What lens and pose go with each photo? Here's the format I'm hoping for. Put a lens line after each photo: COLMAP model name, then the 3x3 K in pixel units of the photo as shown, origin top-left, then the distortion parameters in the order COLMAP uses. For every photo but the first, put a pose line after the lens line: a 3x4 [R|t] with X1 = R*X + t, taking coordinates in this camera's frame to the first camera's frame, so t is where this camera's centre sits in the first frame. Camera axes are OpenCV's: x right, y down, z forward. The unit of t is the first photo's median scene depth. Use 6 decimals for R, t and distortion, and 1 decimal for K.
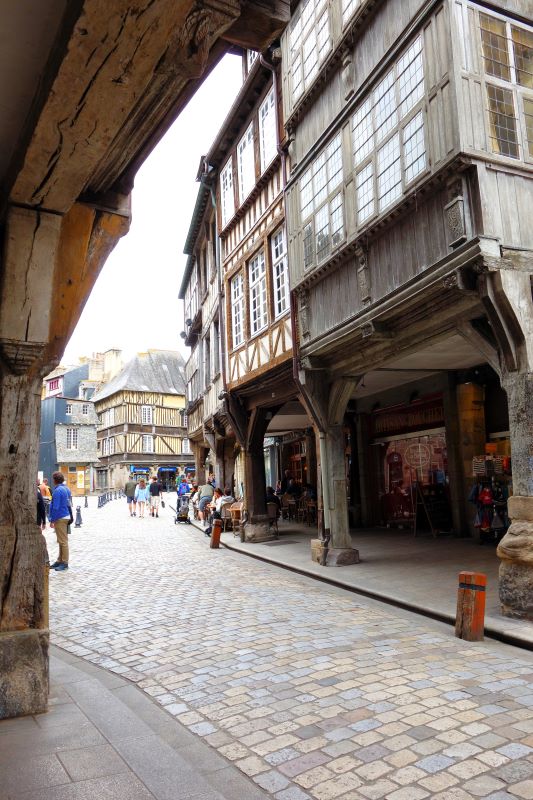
lens RADIAL K [[630.7, 0, 266.5], [0, 630.7, 400.0], [0, 0, 1]] dist [0.000397, -0.000148]
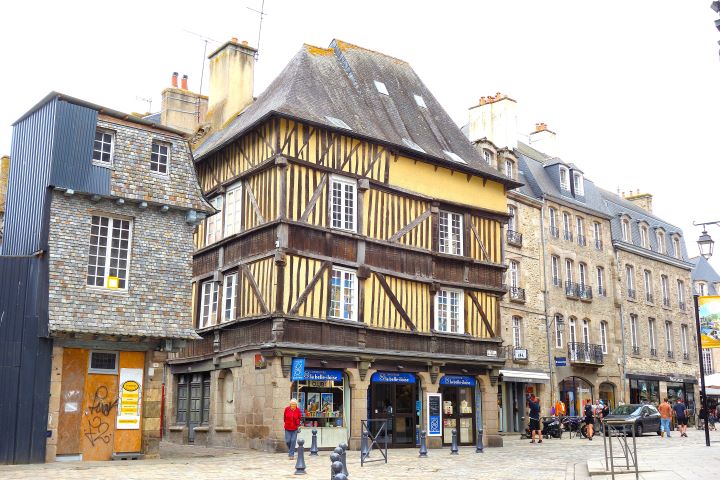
lens RADIAL K [[833.5, 0, 360.0], [0, 833.5, 240.0], [0, 0, 1]] dist [0.003642, -0.002838]
pose [[0.999246, 0.037151, -0.011319, -0.176228], [-0.037911, 0.996338, -0.076633, 0.074296], [0.008431, 0.077004, 0.996995, 0.577685]]
